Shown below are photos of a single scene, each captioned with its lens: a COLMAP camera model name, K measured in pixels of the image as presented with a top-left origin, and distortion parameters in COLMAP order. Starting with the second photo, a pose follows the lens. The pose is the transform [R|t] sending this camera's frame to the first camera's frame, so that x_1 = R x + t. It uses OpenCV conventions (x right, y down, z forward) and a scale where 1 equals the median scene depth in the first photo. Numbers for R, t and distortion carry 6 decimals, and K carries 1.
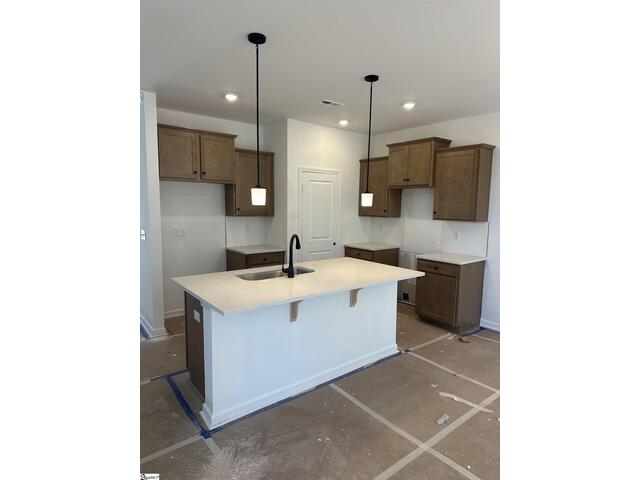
lens RADIAL K [[337.0, 0, 316.0], [0, 337.0, 244.2], [0, 0, 1]] dist [0.023784, -0.000781]
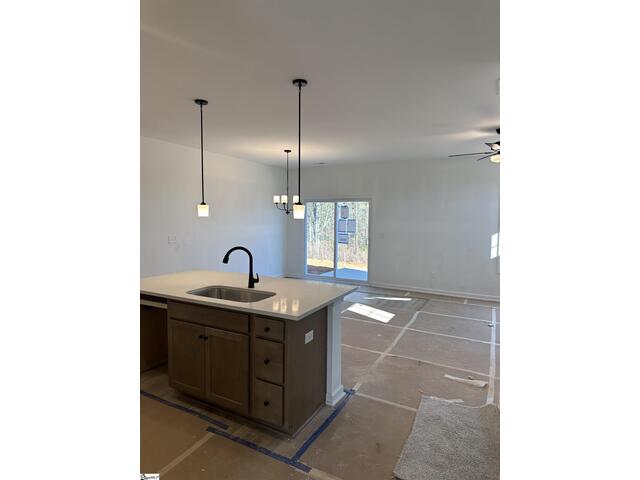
lens RADIAL K [[337.0, 0, 316.0], [0, 337.0, 244.2], [0, 0, 1]] dist [0.023784, -0.000781]
pose [[-0.397393, -0.089409, 0.913282, -0.825865], [0.083506, 0.987589, 0.133019, -0.116589], [-0.913841, 0.129126, -0.384995, 0.905942]]
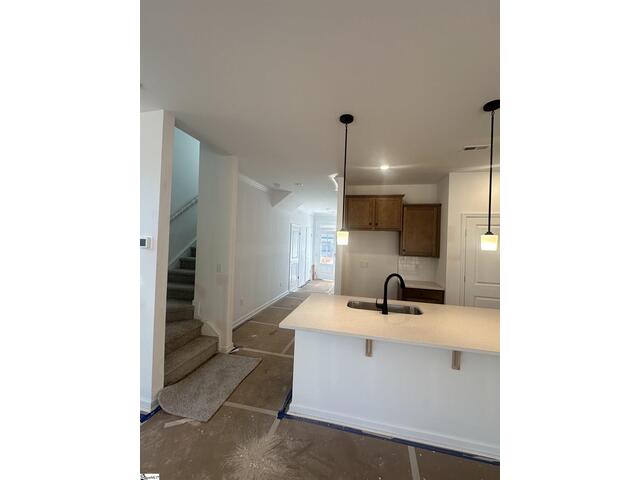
lens RADIAL K [[219.8, 0, 319.3], [0, 219.8, 241.8], [0, 0, 1]] dist [-0.000045, 0.000041]
pose [[0.628963, 0.004043, -0.777425, 0.253143], [-0.115371, 0.989399, -0.088194, -0.031299], [0.768827, 0.145163, 0.622762, 0.278735]]
